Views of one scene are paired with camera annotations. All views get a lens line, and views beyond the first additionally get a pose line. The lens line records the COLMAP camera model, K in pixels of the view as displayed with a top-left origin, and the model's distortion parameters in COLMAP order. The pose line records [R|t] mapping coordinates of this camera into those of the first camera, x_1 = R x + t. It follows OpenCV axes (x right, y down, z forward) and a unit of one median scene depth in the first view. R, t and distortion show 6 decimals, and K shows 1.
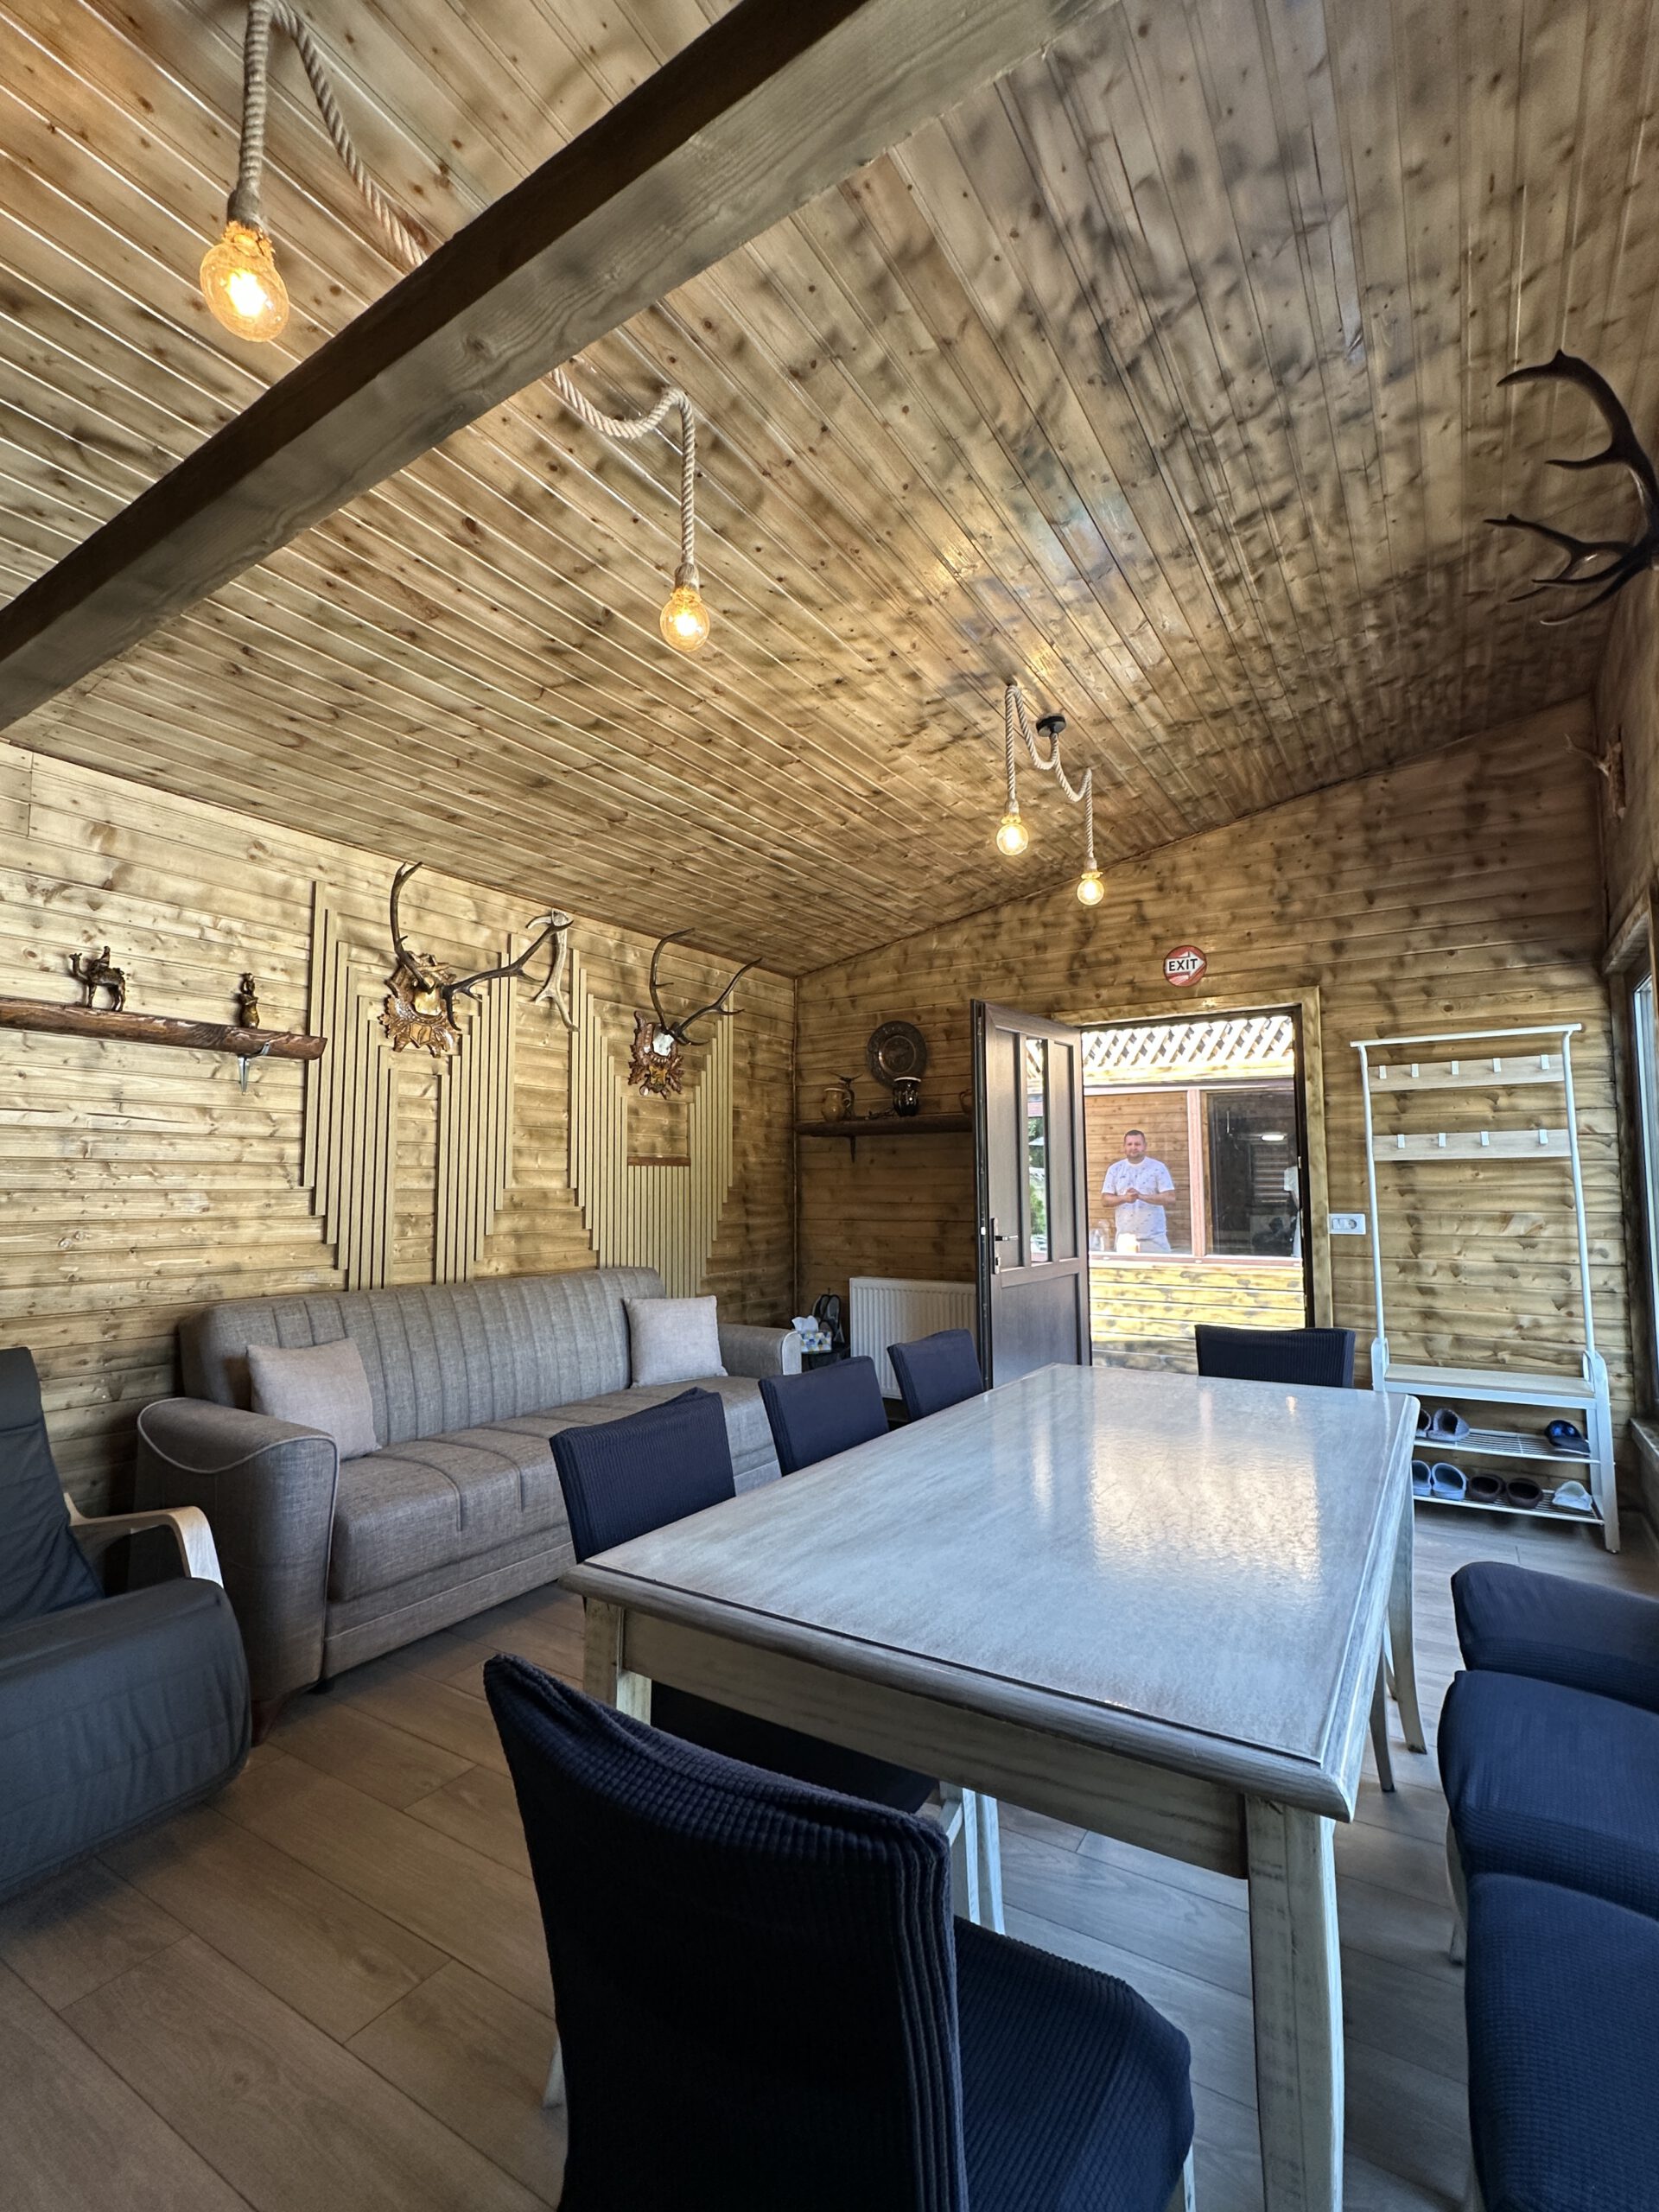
lens RADIAL K [[989.6, 0, 836.2], [0, 989.6, 1103.8], [0, 0, 1]] dist [0.000186, 0.000017]
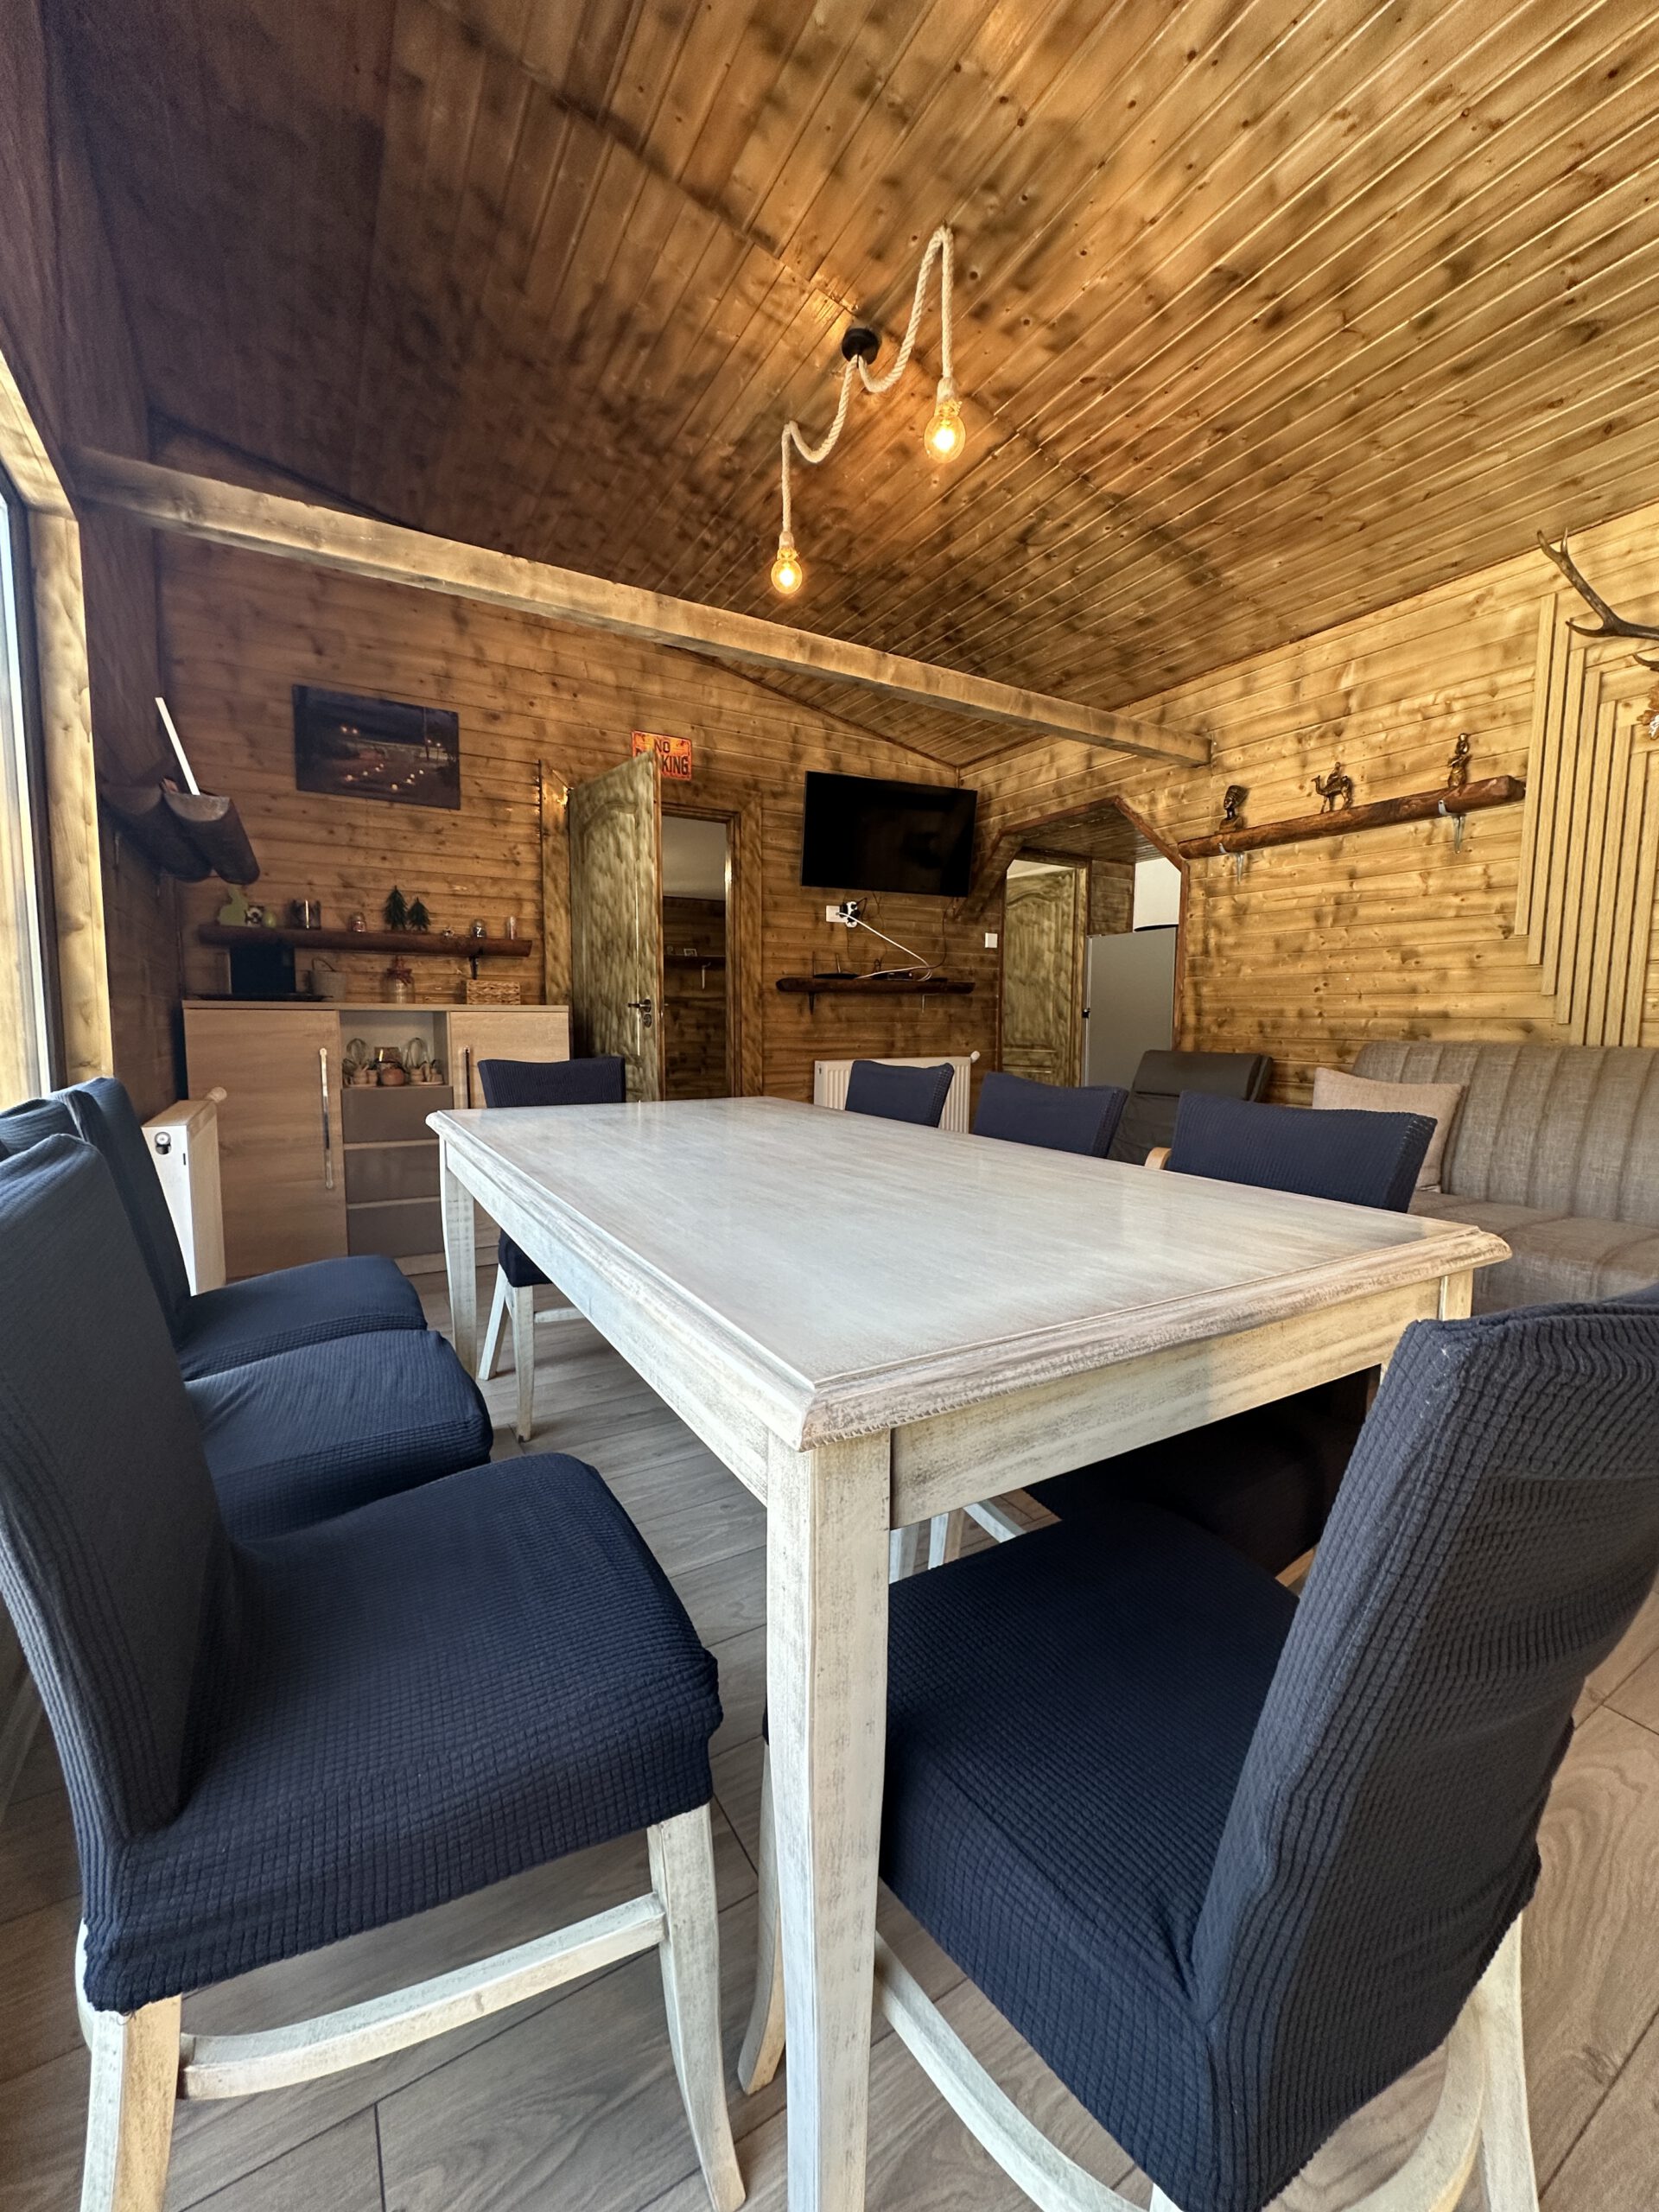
lens RADIAL K [[881.8, 0, 838.9], [0, 881.8, 1107.1], [0, 0, 1]] dist [-0.002138, 0.000586]
pose [[-0.452821, 0.085655, -0.887477, 0.649309], [0.070753, 0.995688, 0.059998, 0.182761], [0.888790, -0.035623, -0.456929, 0.935238]]
